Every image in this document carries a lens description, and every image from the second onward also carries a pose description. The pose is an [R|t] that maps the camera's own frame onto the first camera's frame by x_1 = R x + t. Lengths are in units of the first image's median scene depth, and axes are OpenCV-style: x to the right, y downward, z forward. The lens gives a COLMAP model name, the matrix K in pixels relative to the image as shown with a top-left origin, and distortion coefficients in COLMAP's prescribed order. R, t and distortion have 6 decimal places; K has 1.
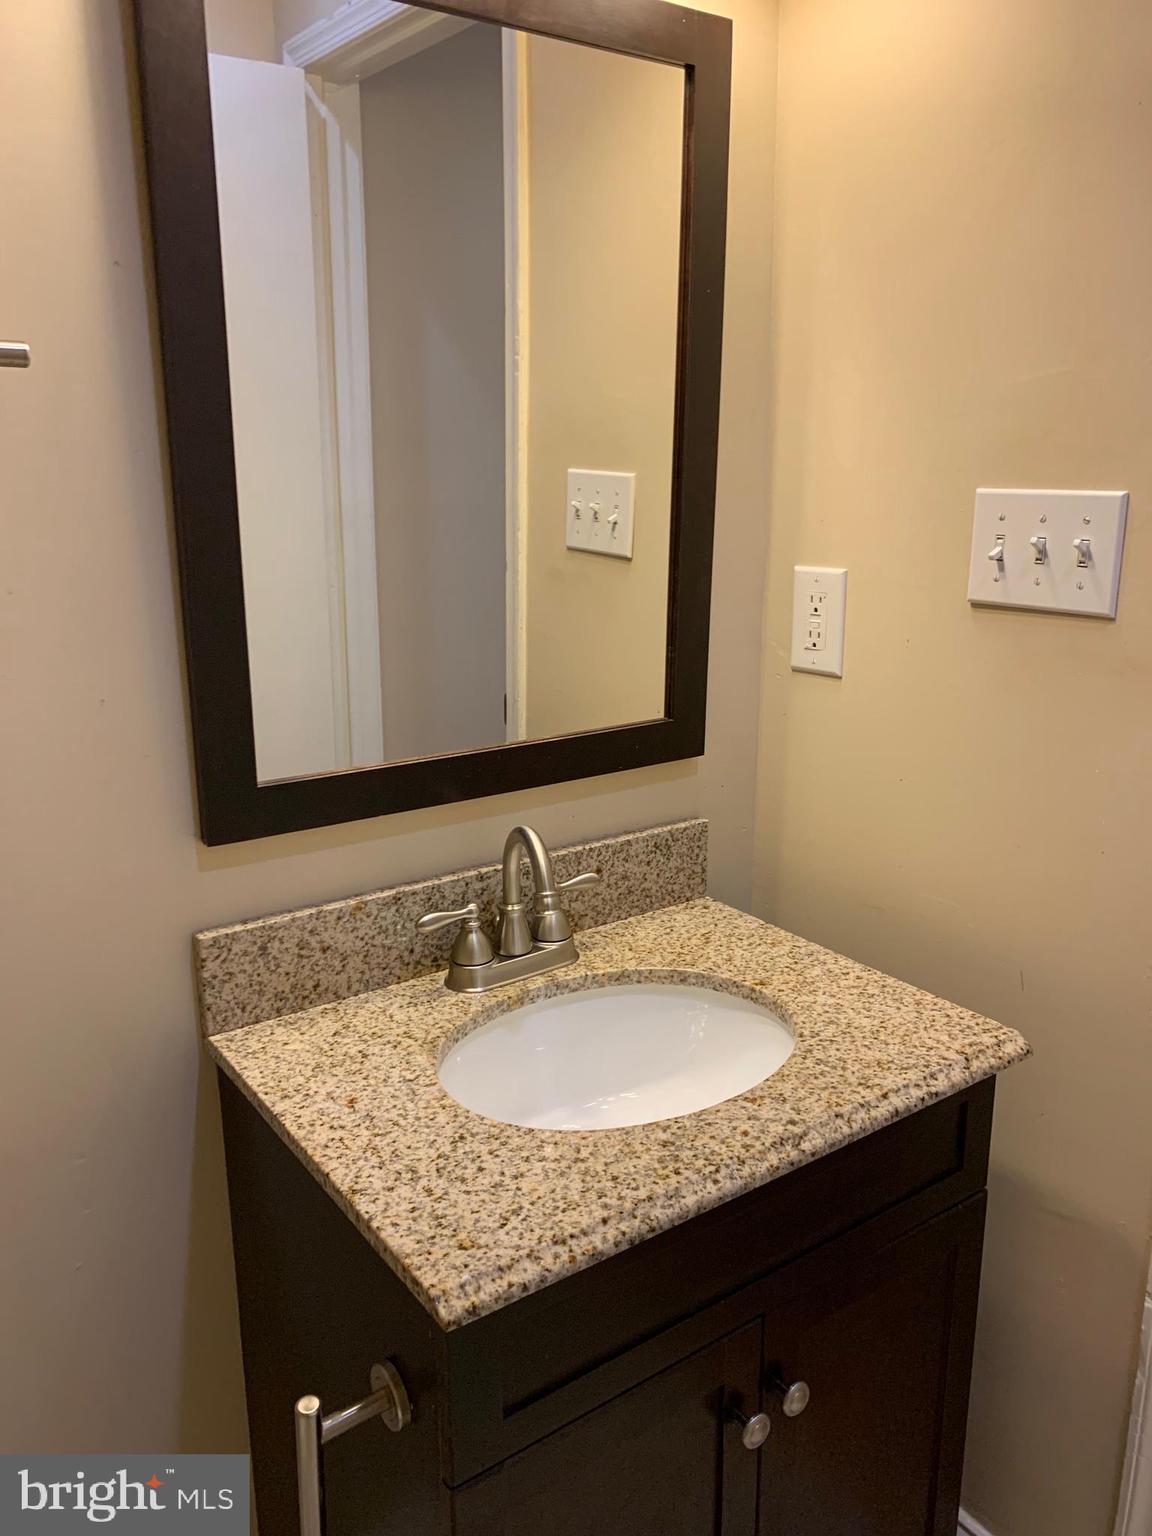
lens RADIAL K [[1168.9, 0, 575.7], [0, 1168.9, 765.8], [0, 0, 1]] dist [0.042575, -0.051029]
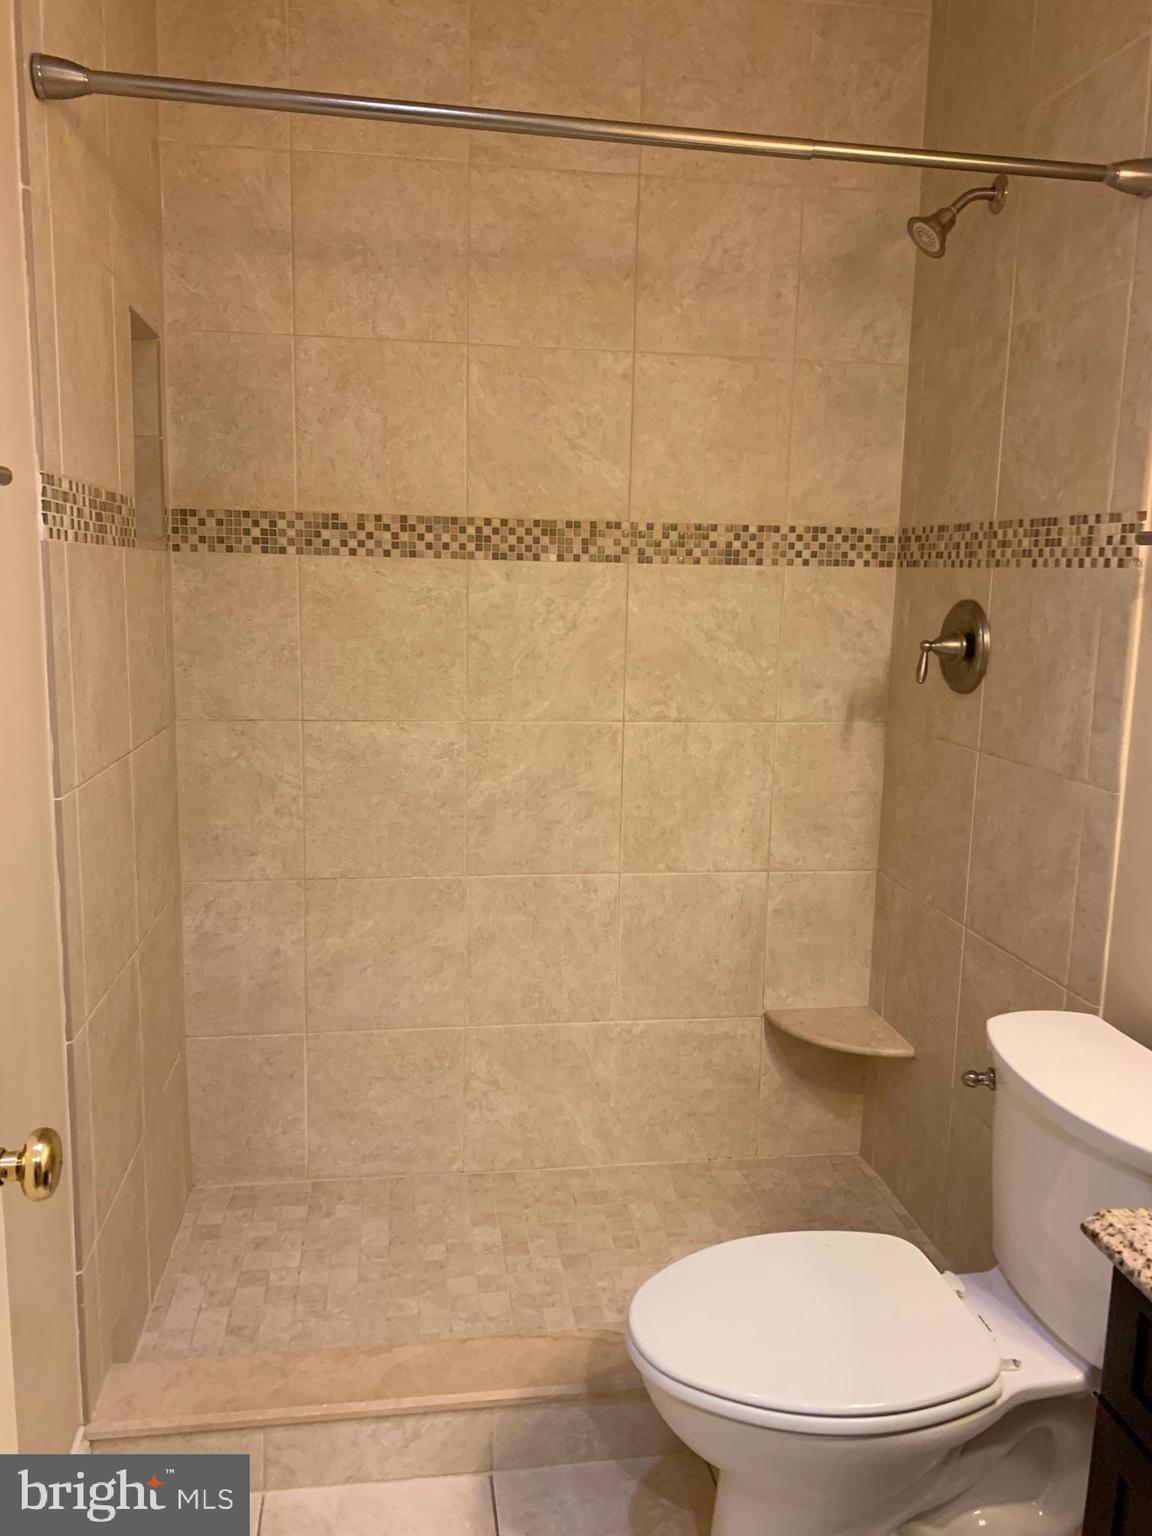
lens RADIAL K [[1168.9, 0, 575.7], [0, 1168.9, 765.8], [0, 0, 1]] dist [0.042575, -0.051029]
pose [[-0.457208, 0.126363, -0.880337, 1.231525], [-0.258574, 0.928208, 0.267526, -0.217423], [0.850941, 0.349947, -0.391710, 0.818626]]
